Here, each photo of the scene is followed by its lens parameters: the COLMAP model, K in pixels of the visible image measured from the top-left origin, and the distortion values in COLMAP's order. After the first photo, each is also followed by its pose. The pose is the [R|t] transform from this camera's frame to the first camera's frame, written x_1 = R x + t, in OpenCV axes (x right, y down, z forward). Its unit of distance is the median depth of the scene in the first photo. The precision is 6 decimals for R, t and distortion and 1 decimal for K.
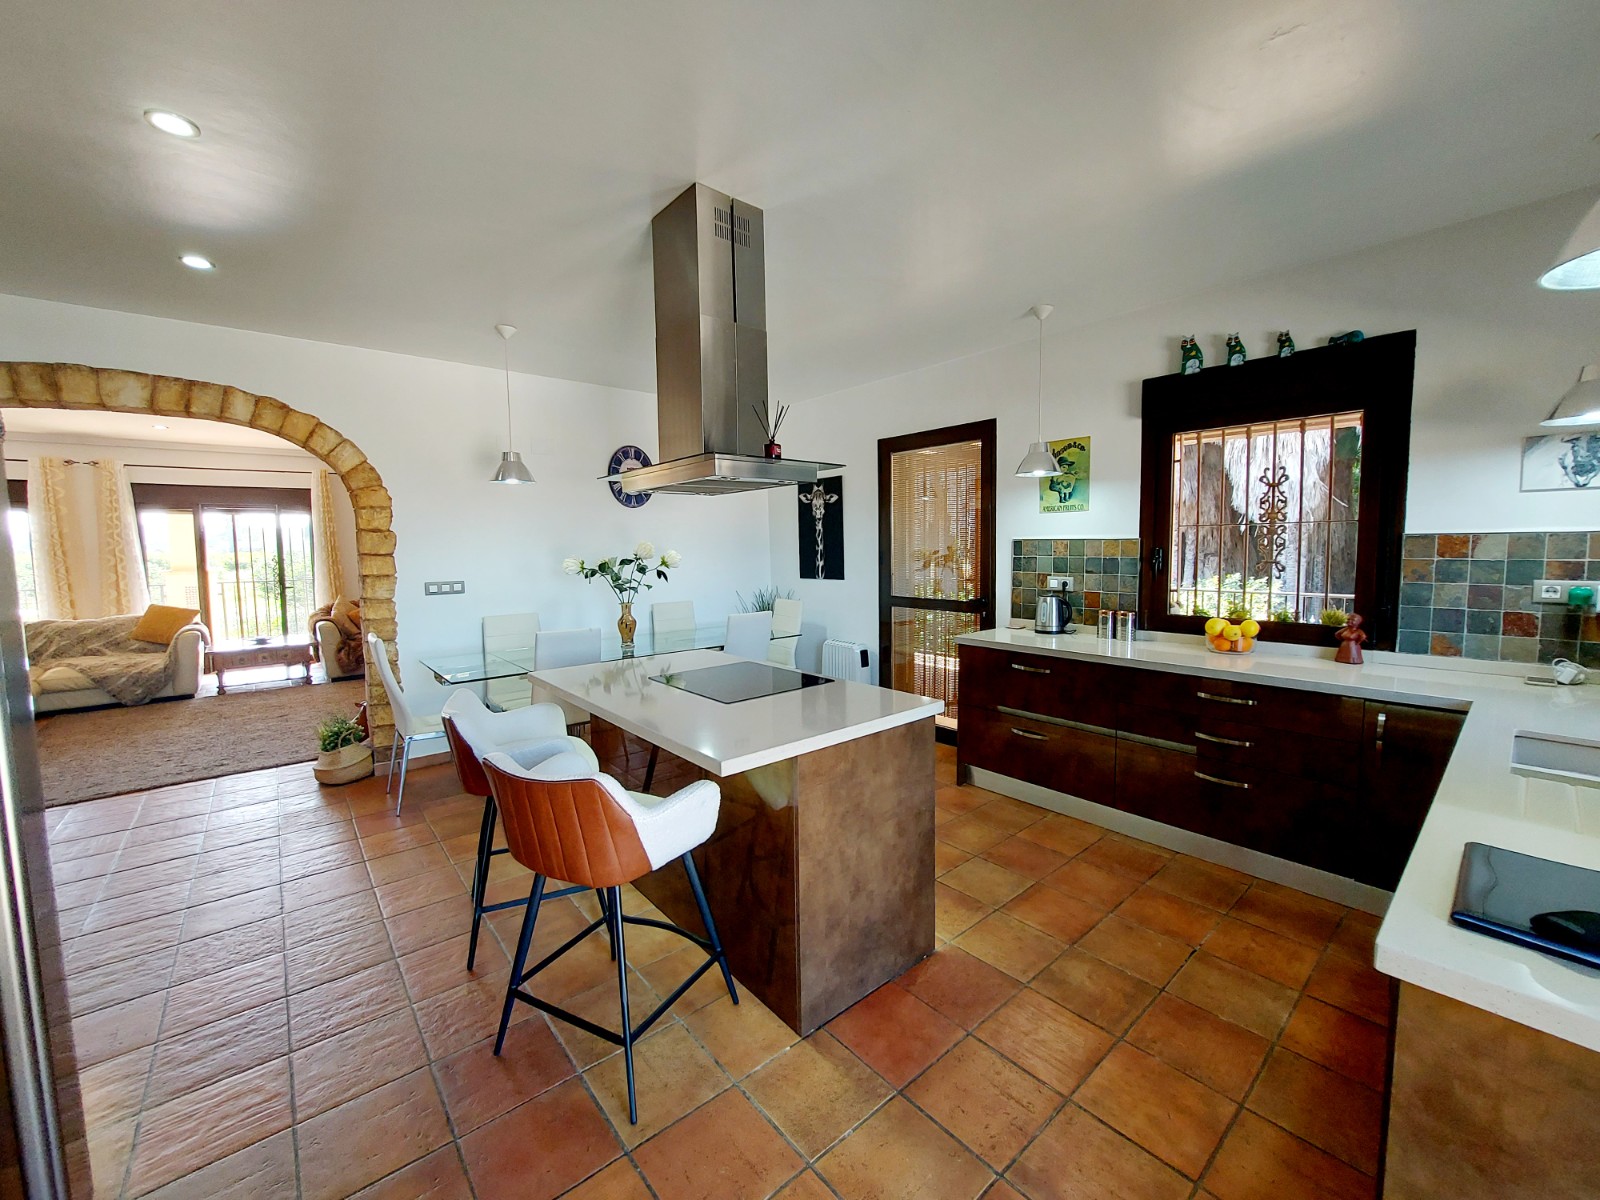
lens RADIAL K [[636.0, 0, 820.2], [0, 636.0, 599.4], [0, 0, 1]] dist [-0.020068, 0.000495]
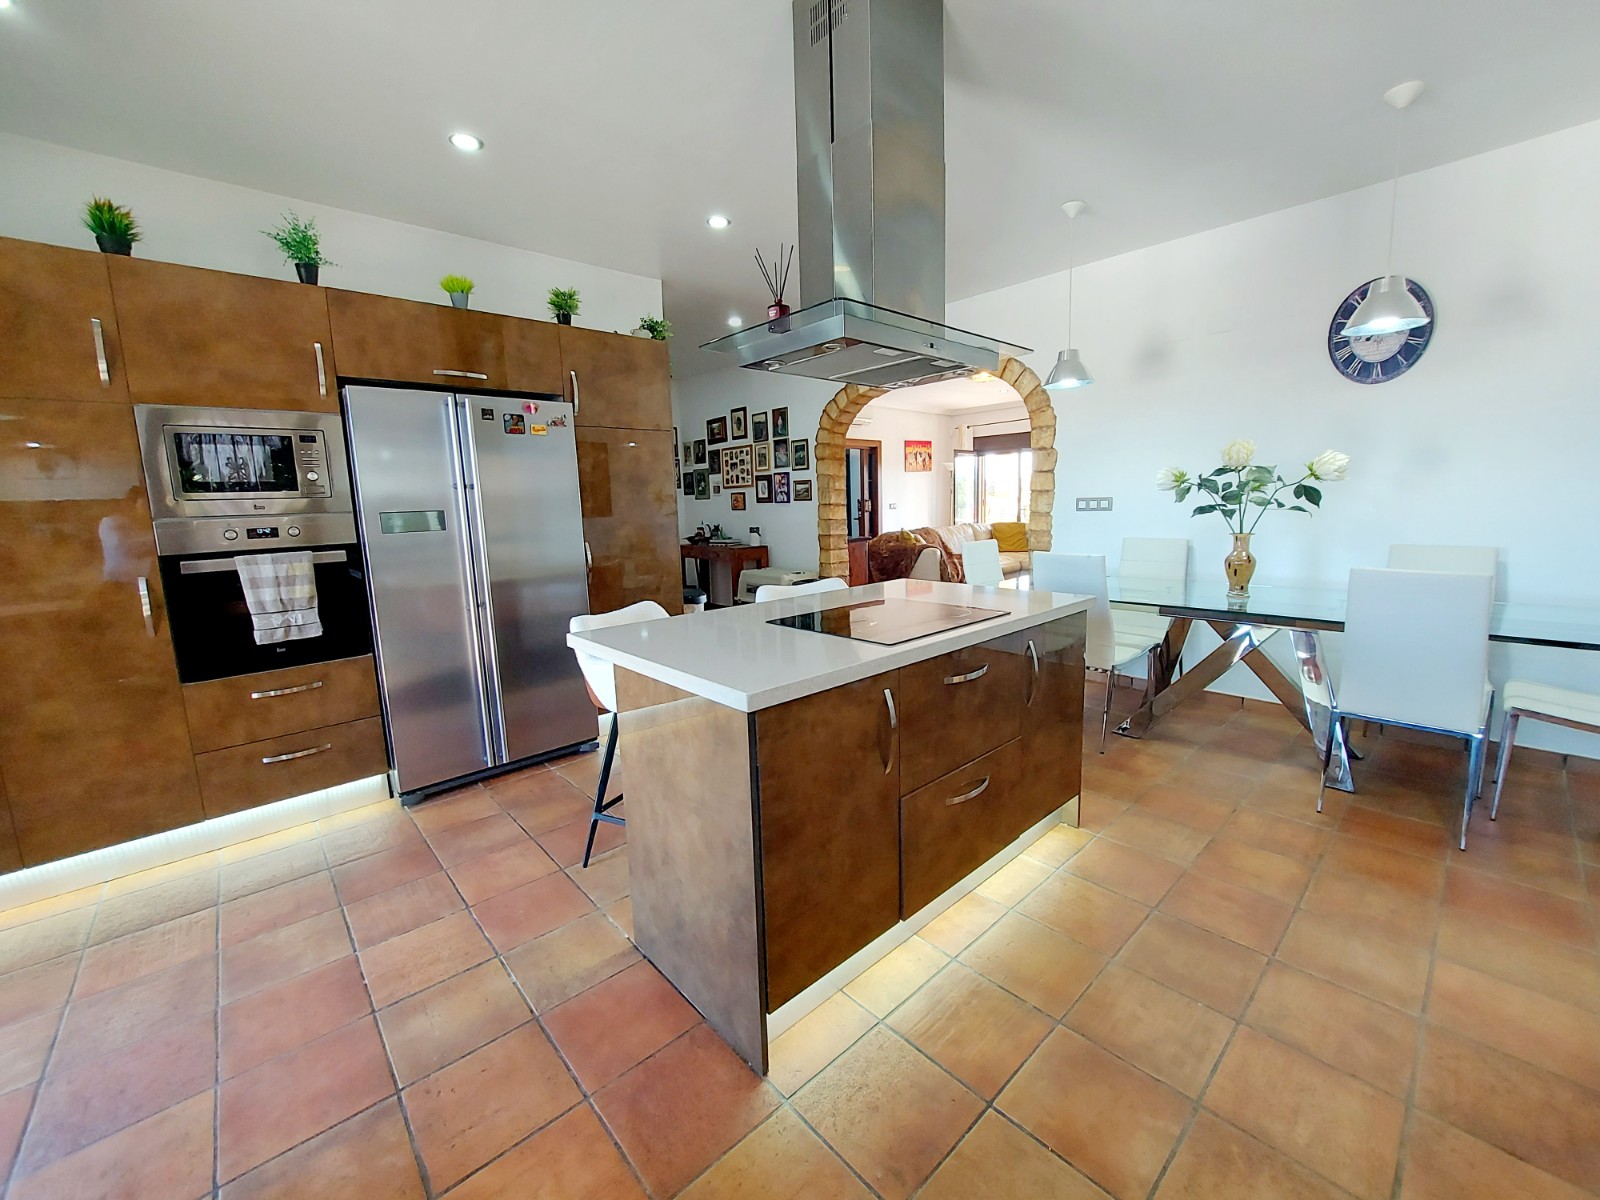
lens RADIAL K [[640.5, 0, 806.0], [0, 640.5, 595.9], [0, 0, 1]] dist [-0.023264, 0.003715]
pose [[0.022068, 0.161893, -0.986561, 0.395391], [-0.054451, 0.985532, 0.160506, -0.012486], [0.998273, 0.050177, 0.030564, 0.541130]]
